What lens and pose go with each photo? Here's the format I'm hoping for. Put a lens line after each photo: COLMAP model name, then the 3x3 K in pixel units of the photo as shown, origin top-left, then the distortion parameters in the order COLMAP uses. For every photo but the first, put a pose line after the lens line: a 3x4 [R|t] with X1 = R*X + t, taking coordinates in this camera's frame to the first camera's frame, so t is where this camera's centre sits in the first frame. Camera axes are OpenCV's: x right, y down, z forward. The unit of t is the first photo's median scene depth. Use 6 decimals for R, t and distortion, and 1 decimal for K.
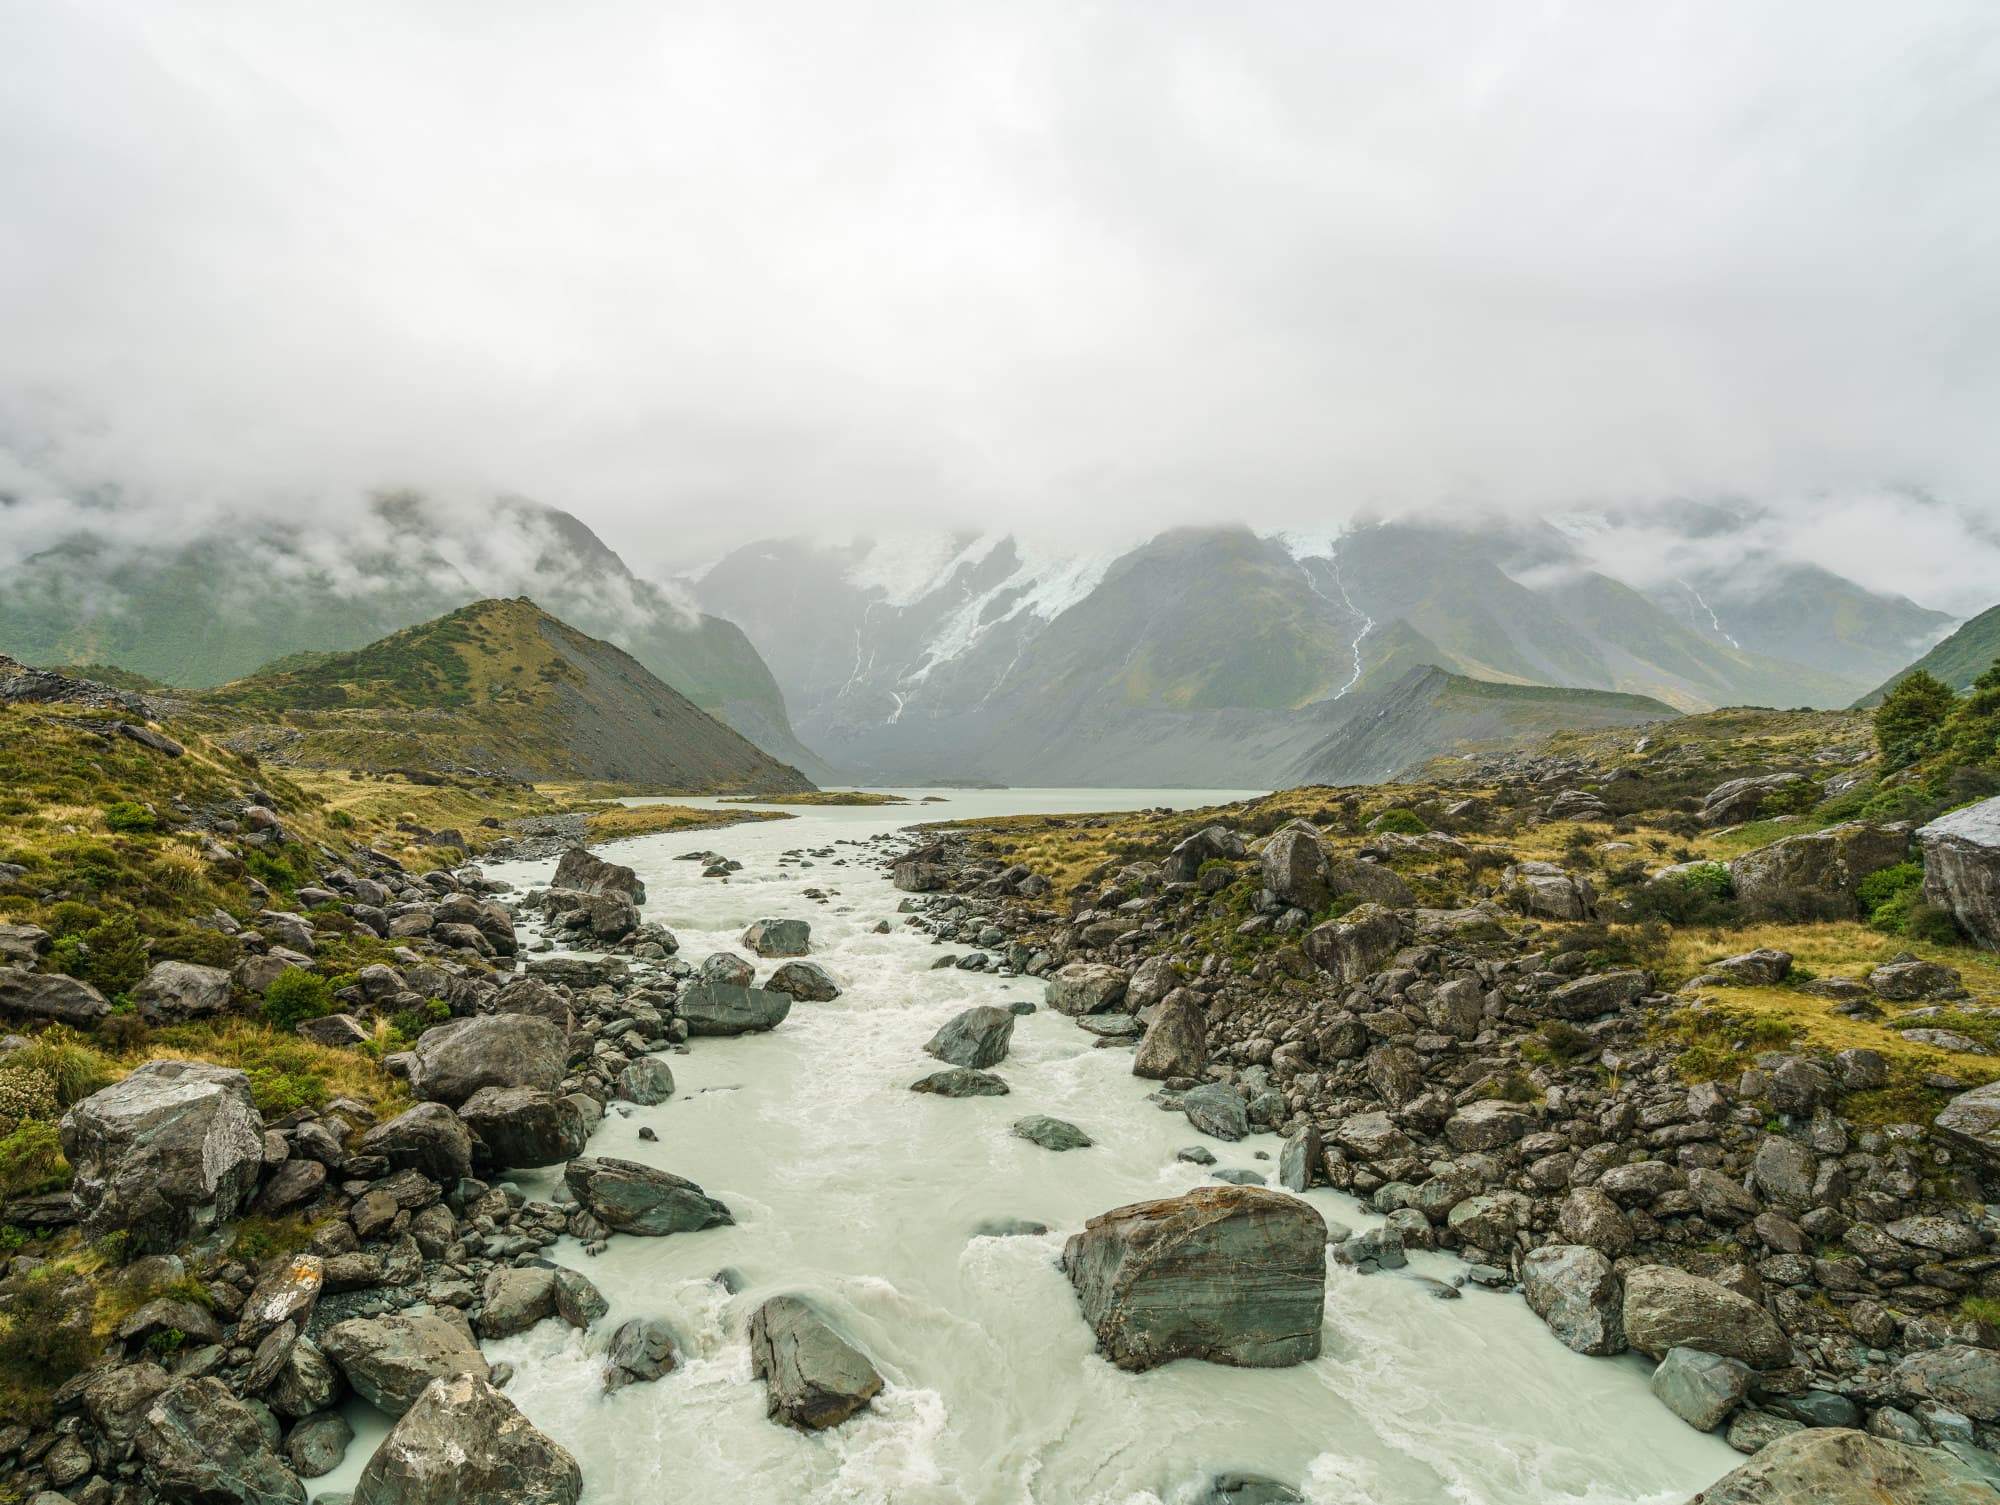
lens RADIAL K [[1008.1, 0, 1000.0], [0, 1008.1, 752.5], [0, 0, 1]] dist [-0.001220, -0.000044]
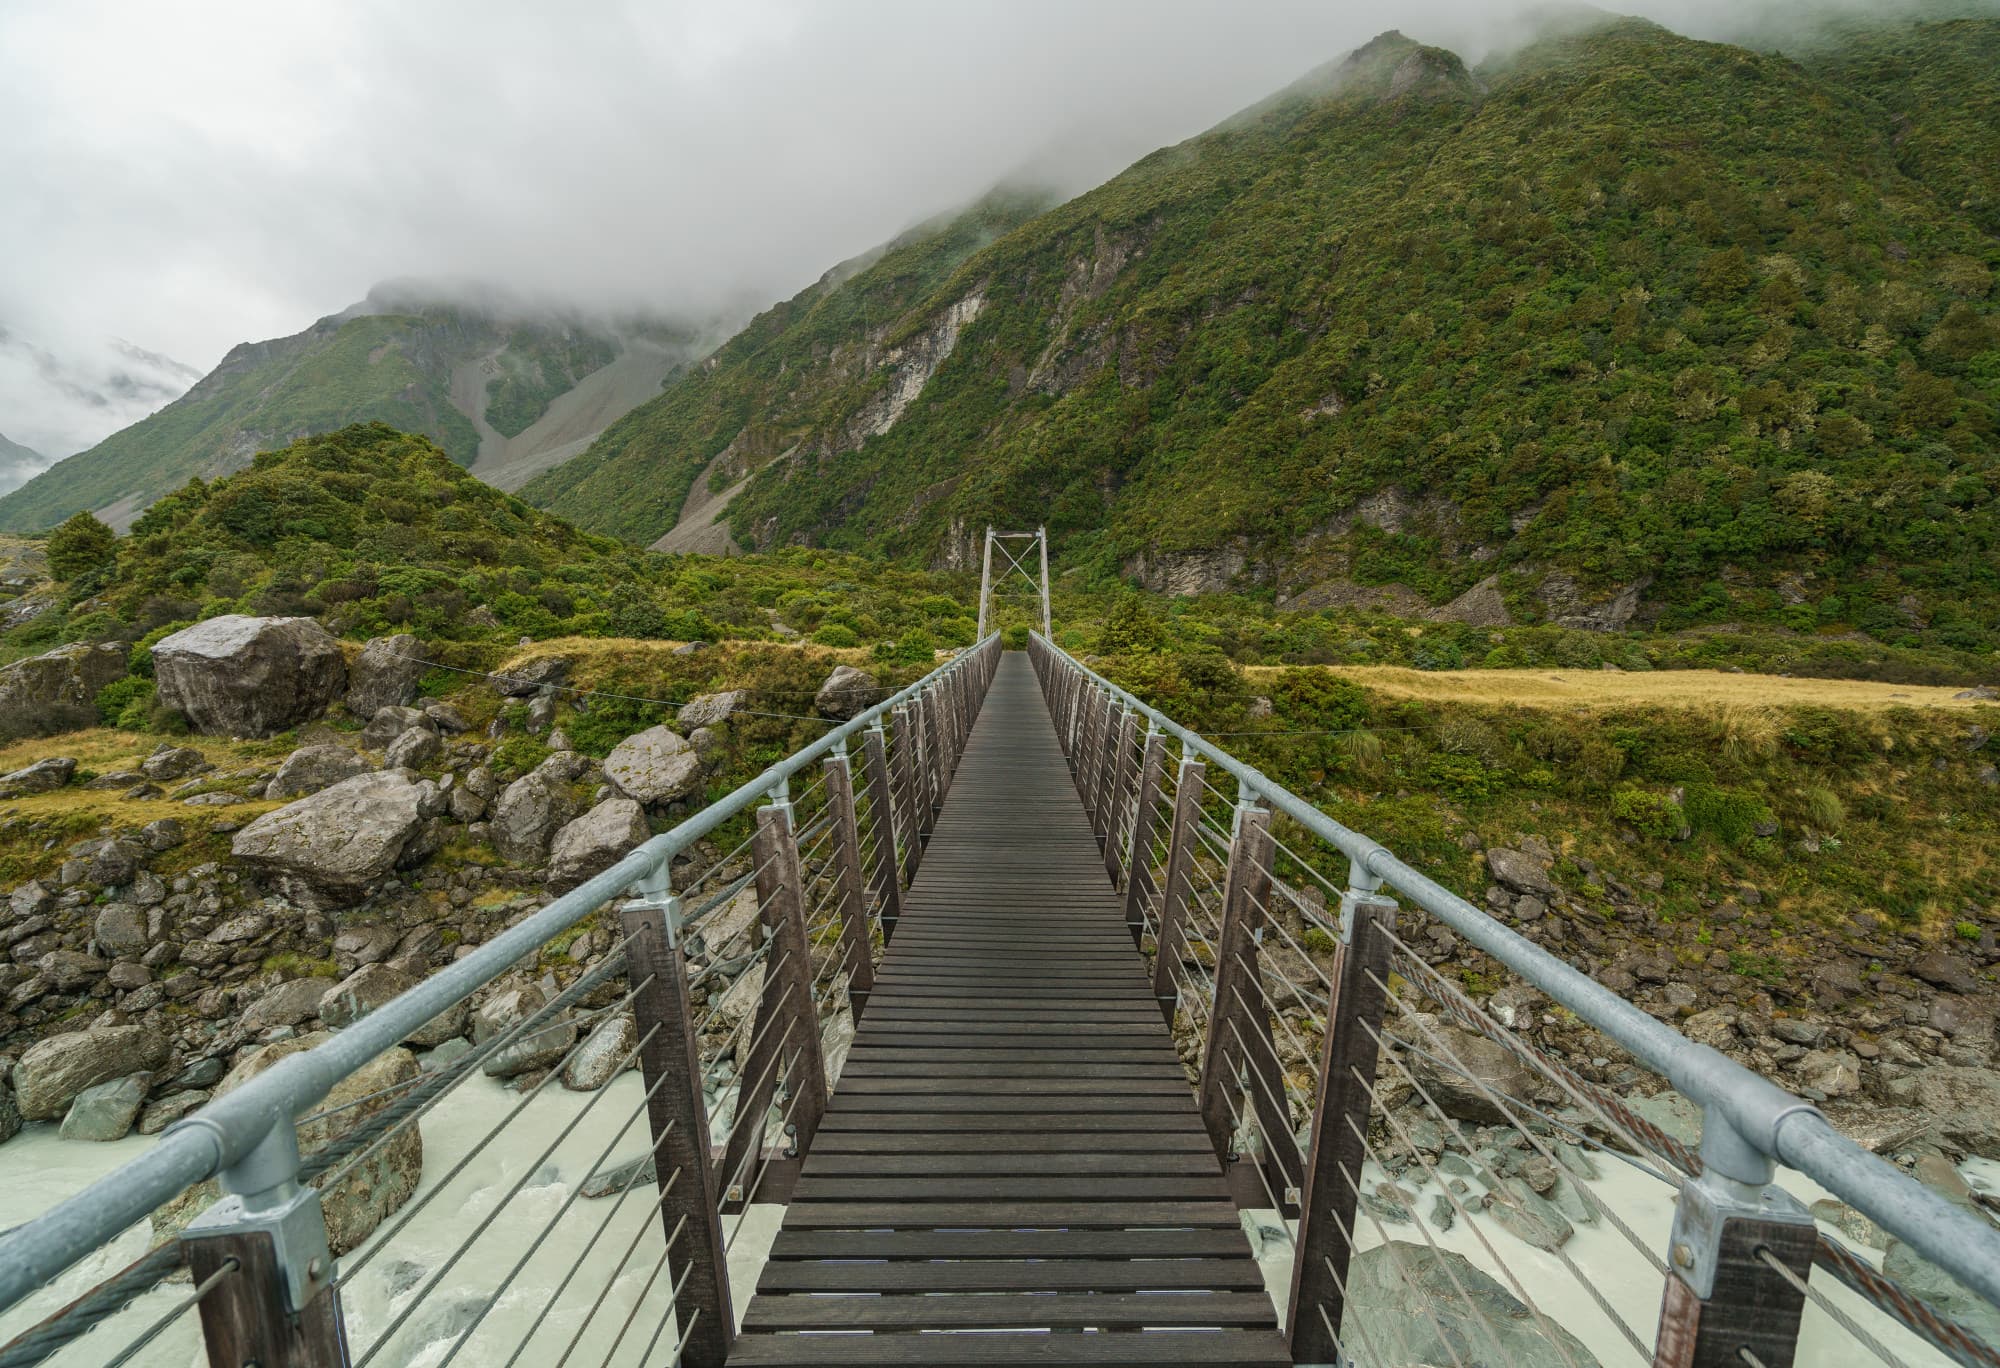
lens RADIAL K [[844.0, 0, 1000.0], [0, 844.0, 684.0], [0, 0, 1]] dist [-0.002765, 0.000537]
pose [[-0.044439, -0.077844, 0.995975, -0.241134], [-0.040620, 0.996276, 0.076055, -0.000406], [-0.998186, -0.037076, -0.047435, -0.001778]]
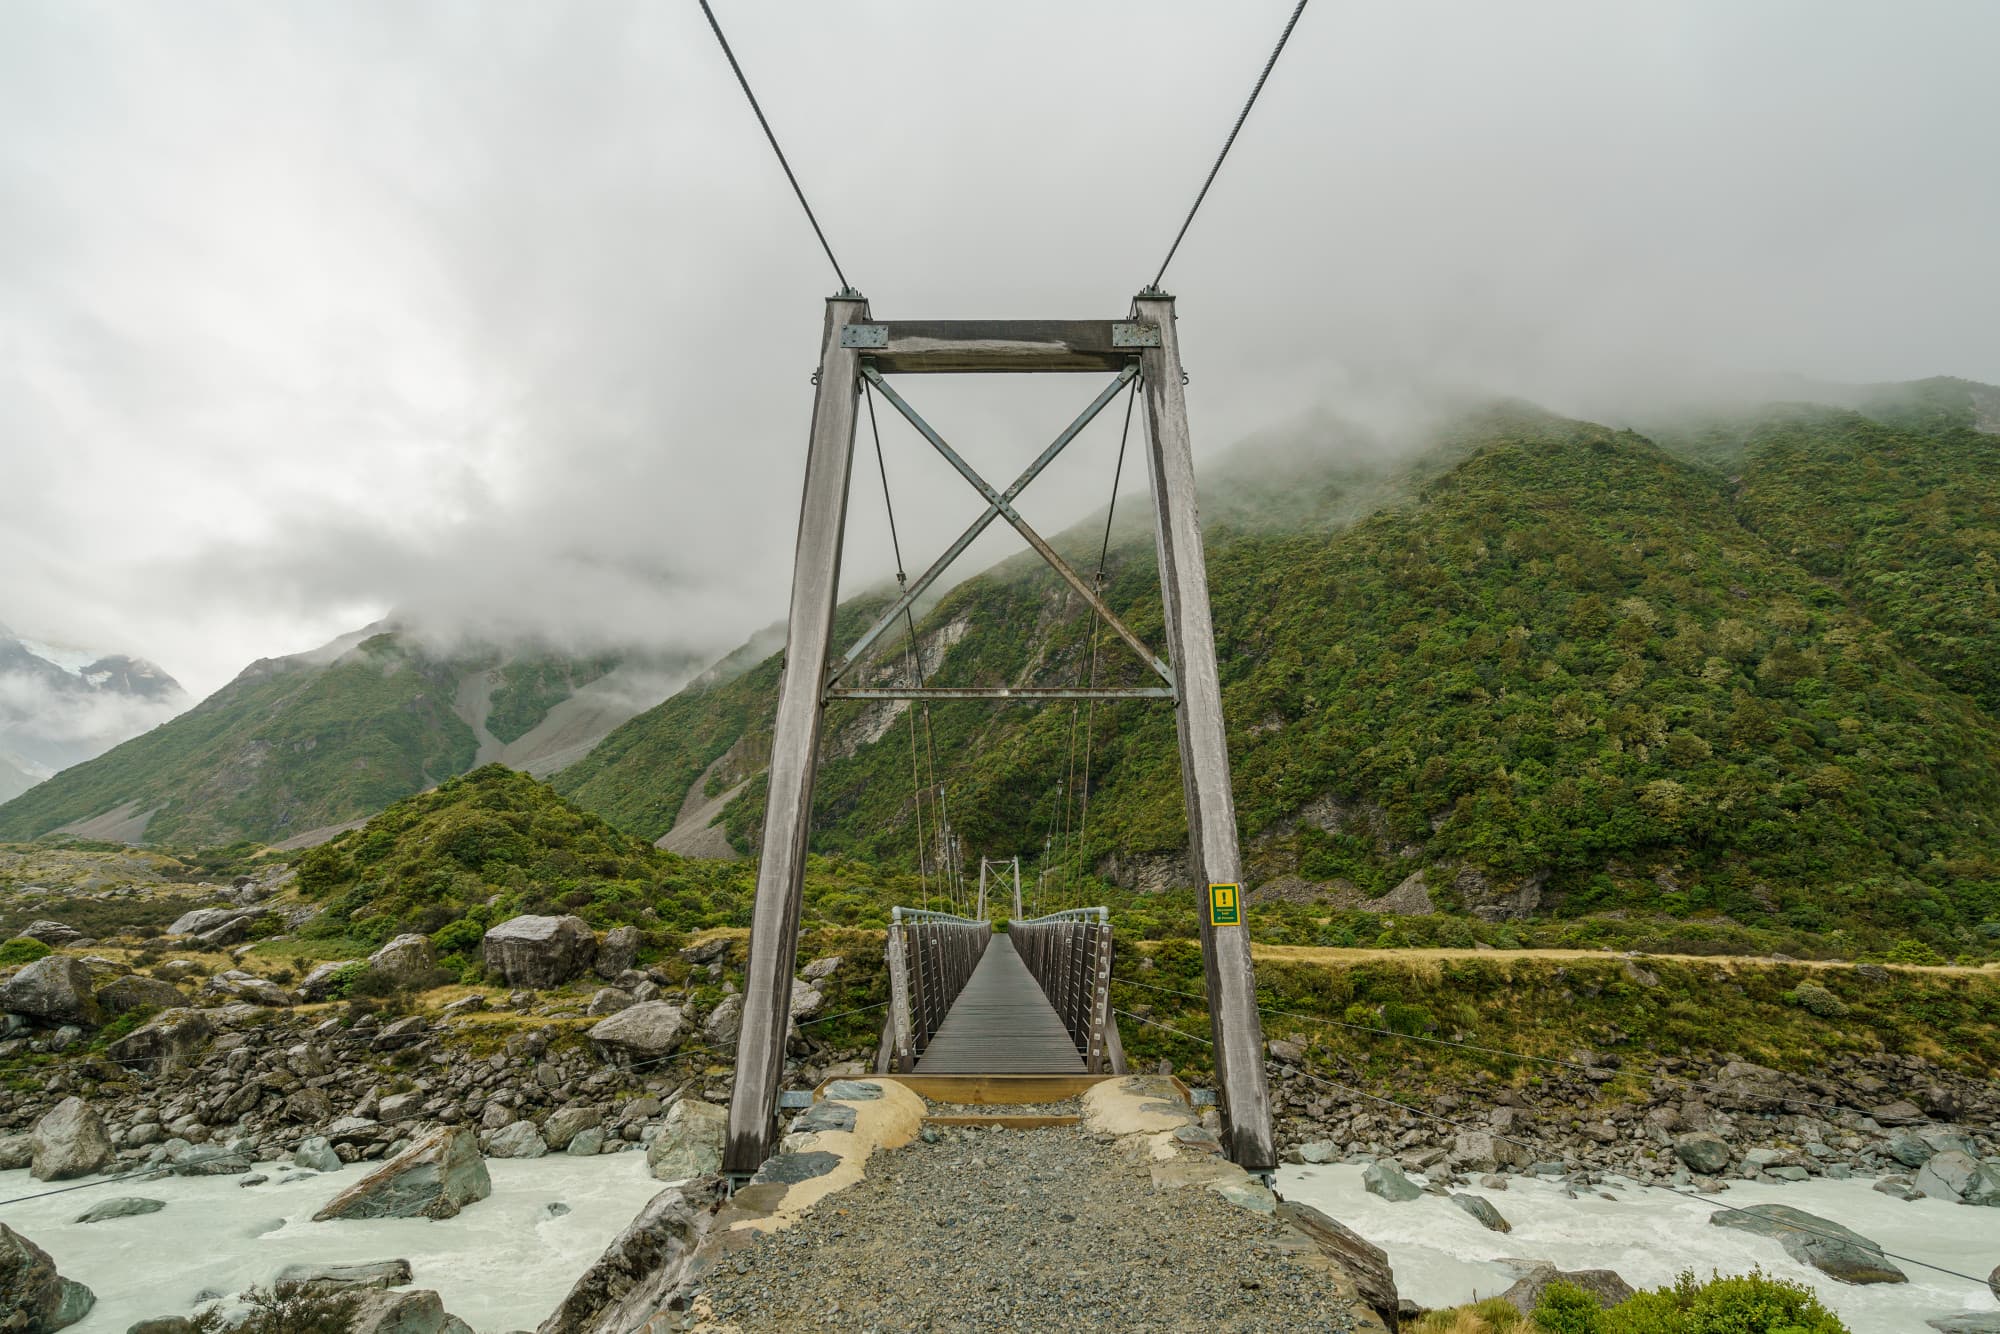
lens RADIAL K [[971.5, 0, 1020.9], [0, 971.5, 744.1], [0, 0, 1]] dist [-0.015873, 0.008273]
pose [[-0.084181, 0.174901, 0.980981, -1.689632], [-0.027681, 0.983685, -0.177759, 0.016811], [-0.996066, -0.042119, -0.077966, 0.089716]]
